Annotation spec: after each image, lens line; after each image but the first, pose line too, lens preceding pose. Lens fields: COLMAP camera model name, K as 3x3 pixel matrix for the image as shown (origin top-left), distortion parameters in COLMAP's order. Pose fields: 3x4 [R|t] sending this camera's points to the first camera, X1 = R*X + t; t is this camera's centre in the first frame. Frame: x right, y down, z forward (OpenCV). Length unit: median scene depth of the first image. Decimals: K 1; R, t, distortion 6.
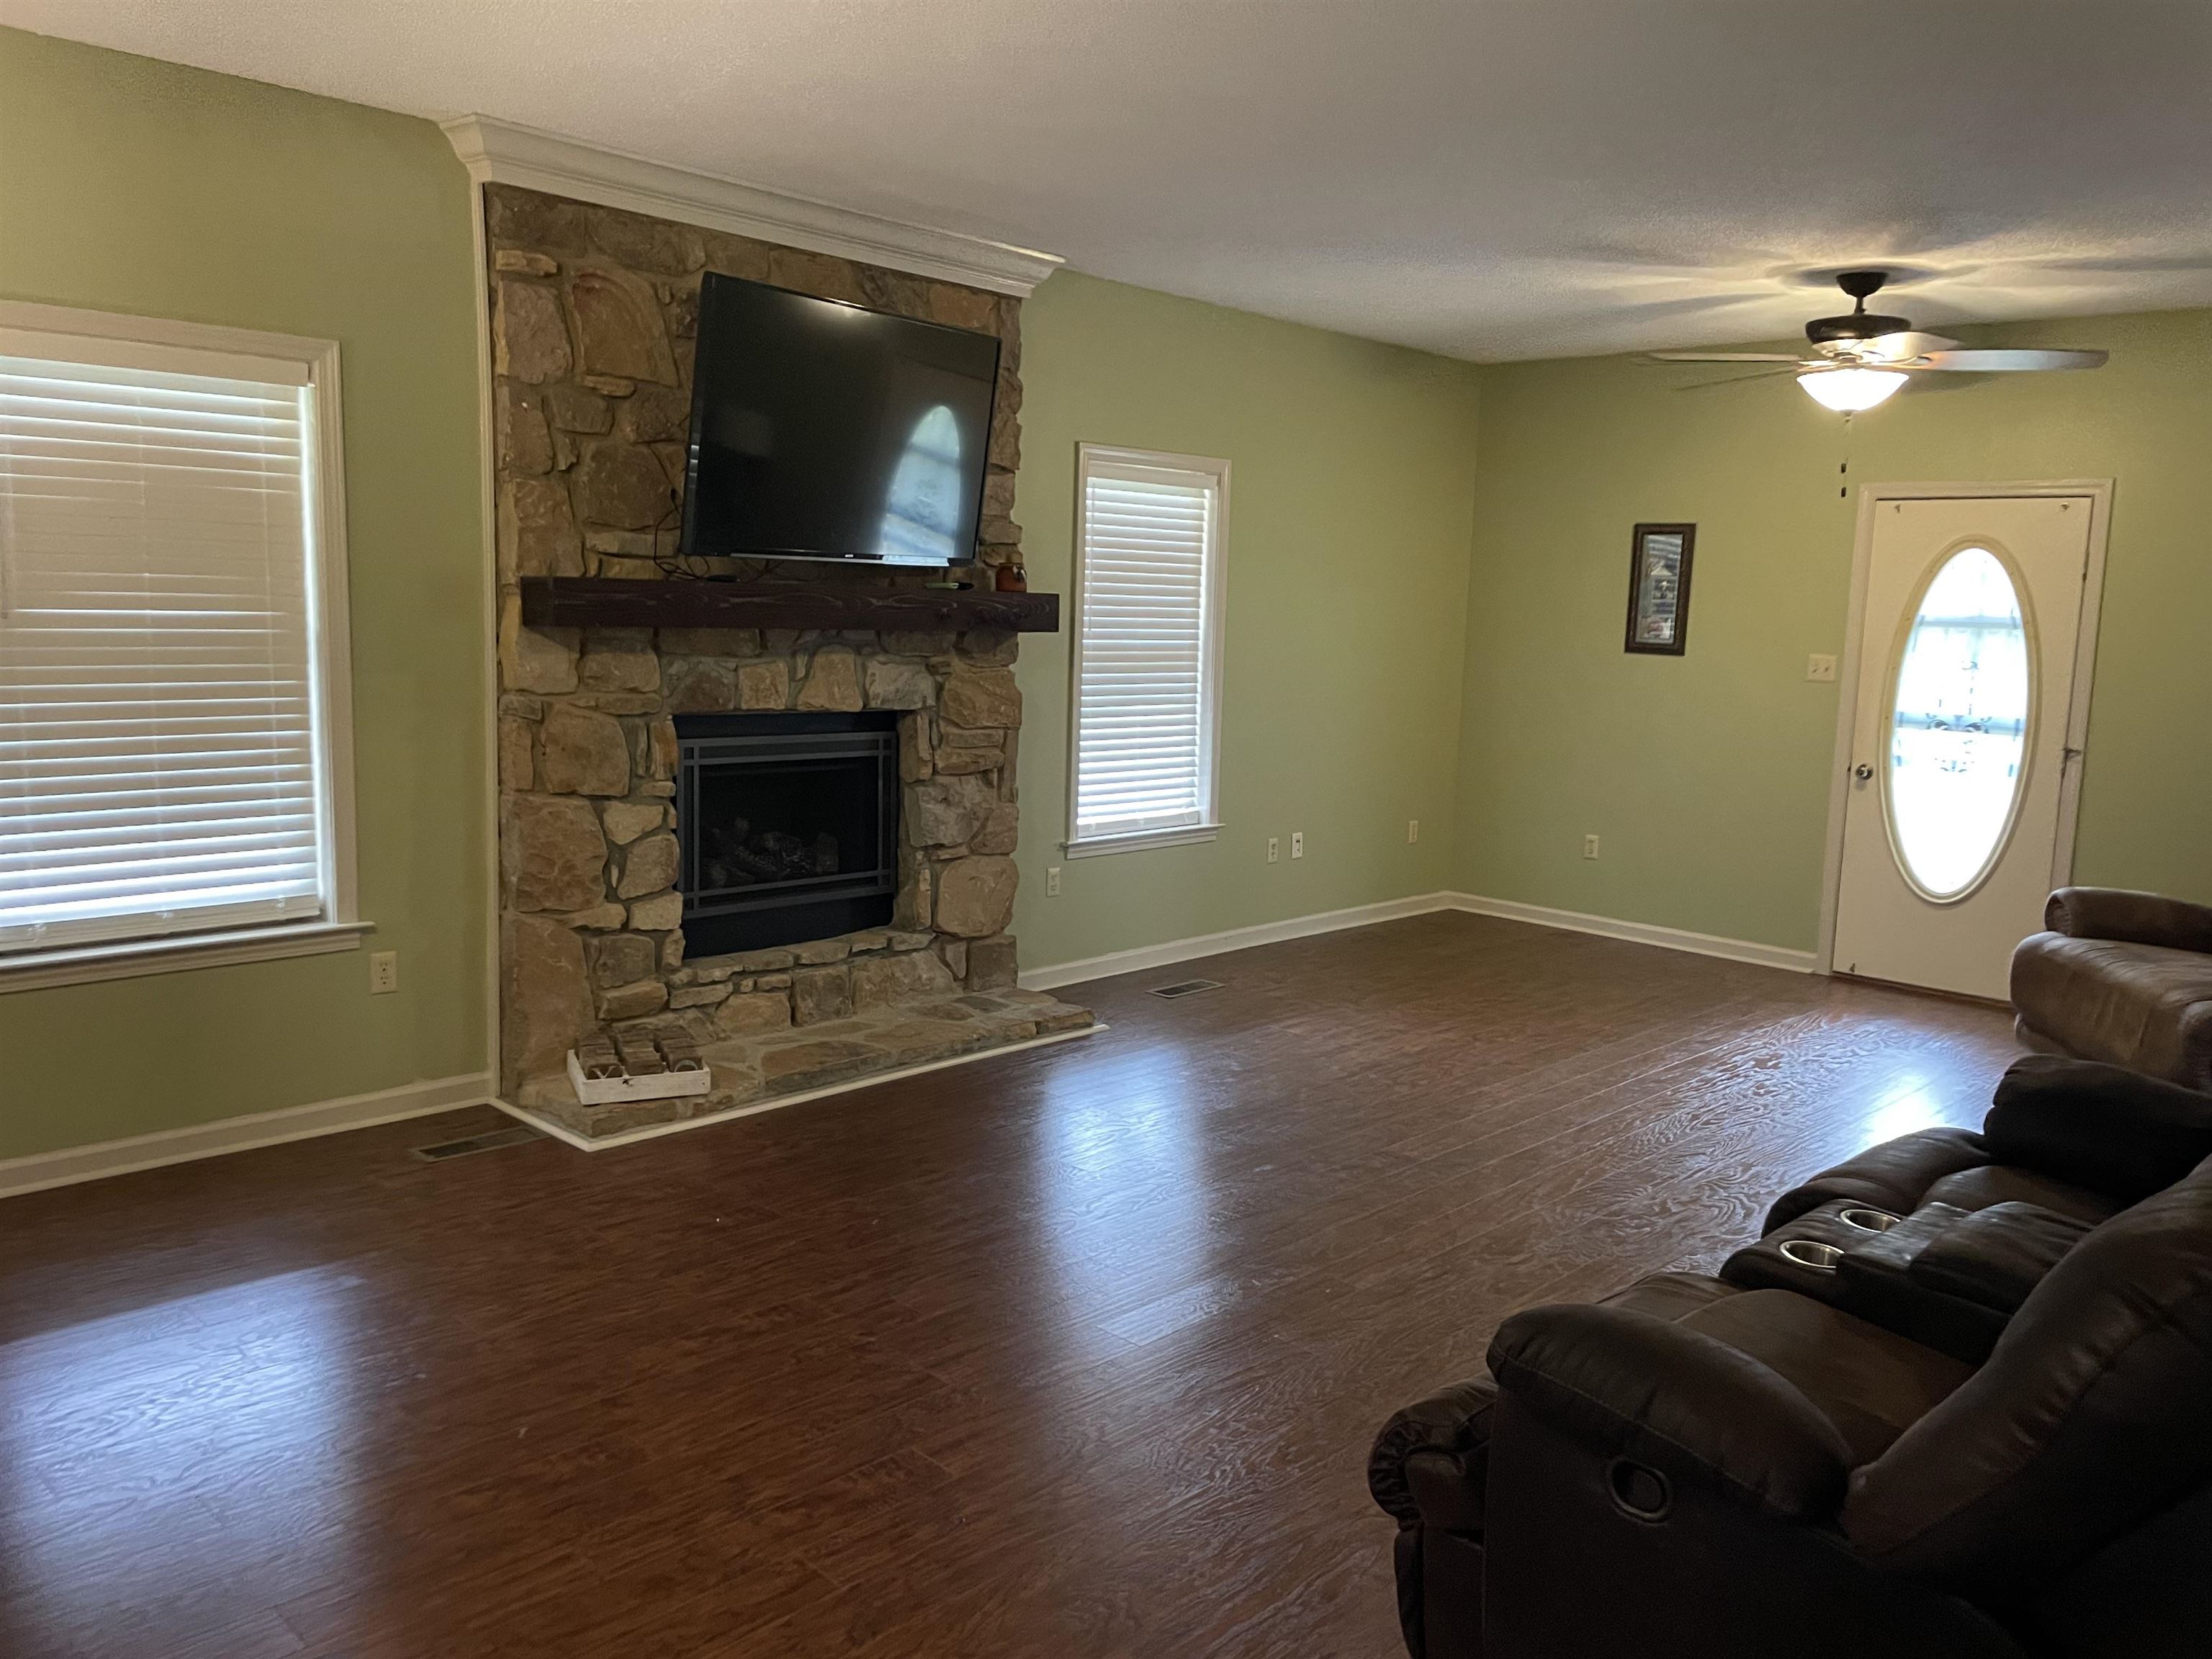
lens RADIAL K [[1682.8, 0, 1133.6], [0, 1682.8, 831.9], [0, 0, 1]] dist [0.032246, -0.073784]
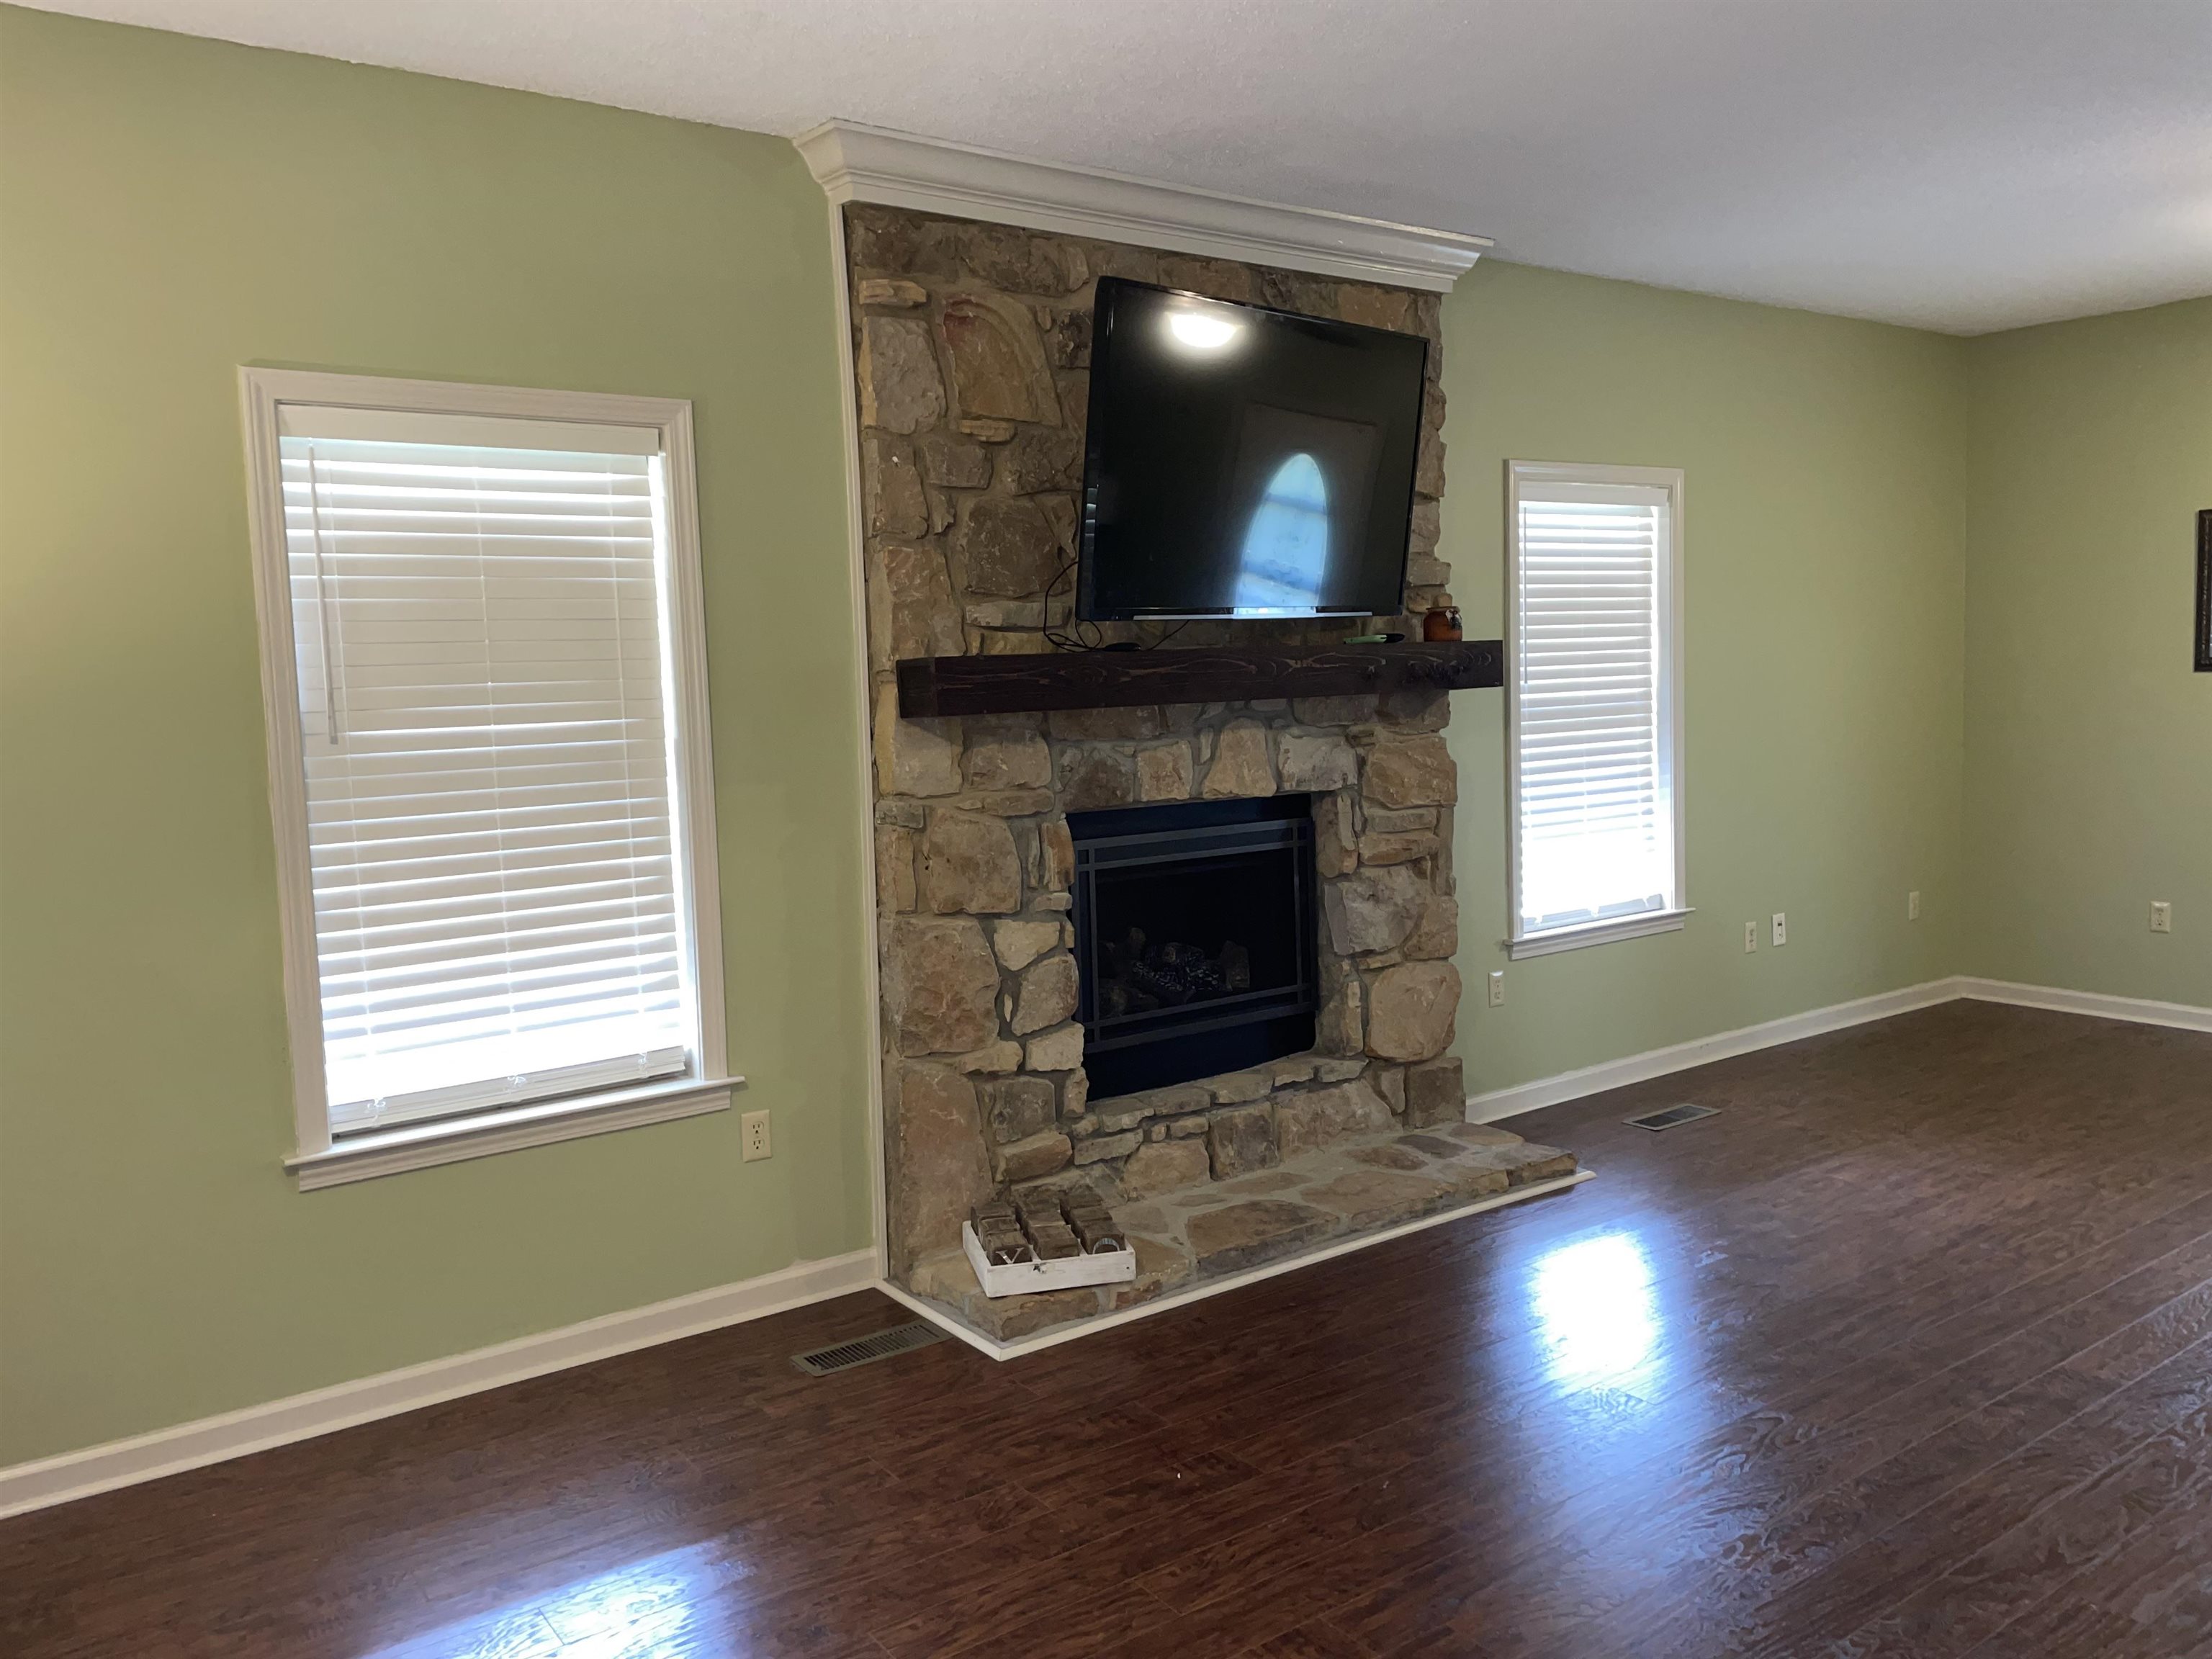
lens RADIAL K [[1682.8, 0, 1063.7], [0, 1682.8, 800.9], [0, 0, 1]] dist [0.032246, -0.073784]
pose [[0.975473, -0.049190, -0.214555, -0.097174], [0.036384, 0.997335, -0.063233, -0.023064], [0.217093, 0.053875, 0.974663, 0.187349]]
